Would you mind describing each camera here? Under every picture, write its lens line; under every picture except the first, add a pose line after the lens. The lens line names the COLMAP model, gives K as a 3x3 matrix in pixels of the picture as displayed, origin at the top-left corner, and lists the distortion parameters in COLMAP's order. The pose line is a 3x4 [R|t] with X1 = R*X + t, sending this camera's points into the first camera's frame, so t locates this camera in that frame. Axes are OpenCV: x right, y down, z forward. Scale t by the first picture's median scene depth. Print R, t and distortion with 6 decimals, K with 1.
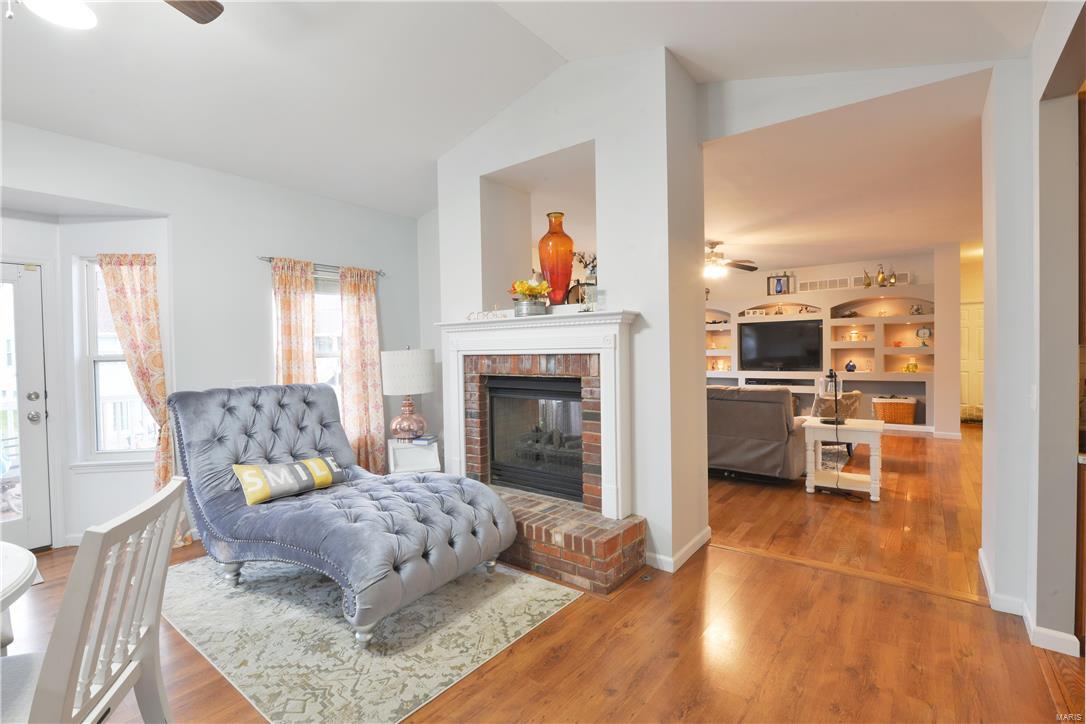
lens RADIAL K [[487.8, 0, 535.7], [0, 487.8, 357.0], [0, 0, 1]] dist [-0.014238, -0.000816]
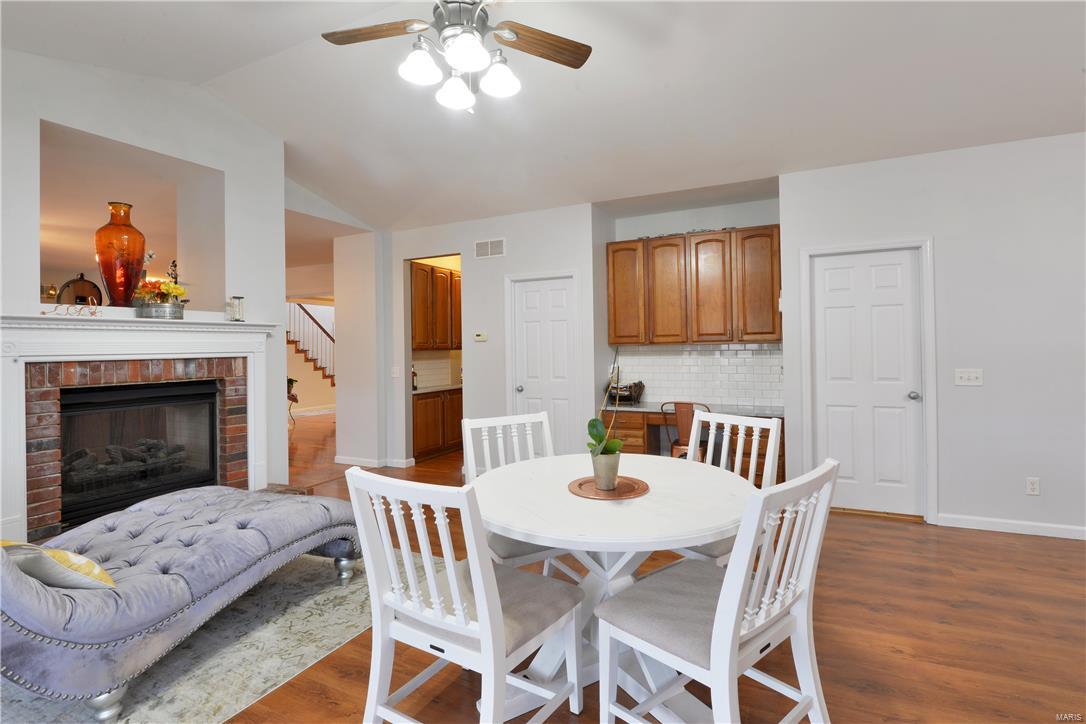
lens RADIAL K [[535.4, 0, 544.1], [0, 535.4, 353.9], [0, 0, 1]] dist [-0.003841, -0.006131]
pose [[-0.188753, 0.013282, 0.981935, -1.208630], [0.039645, 0.999196, -0.005894, 0.020695], [-0.981224, 0.037816, -0.189128, 0.489938]]
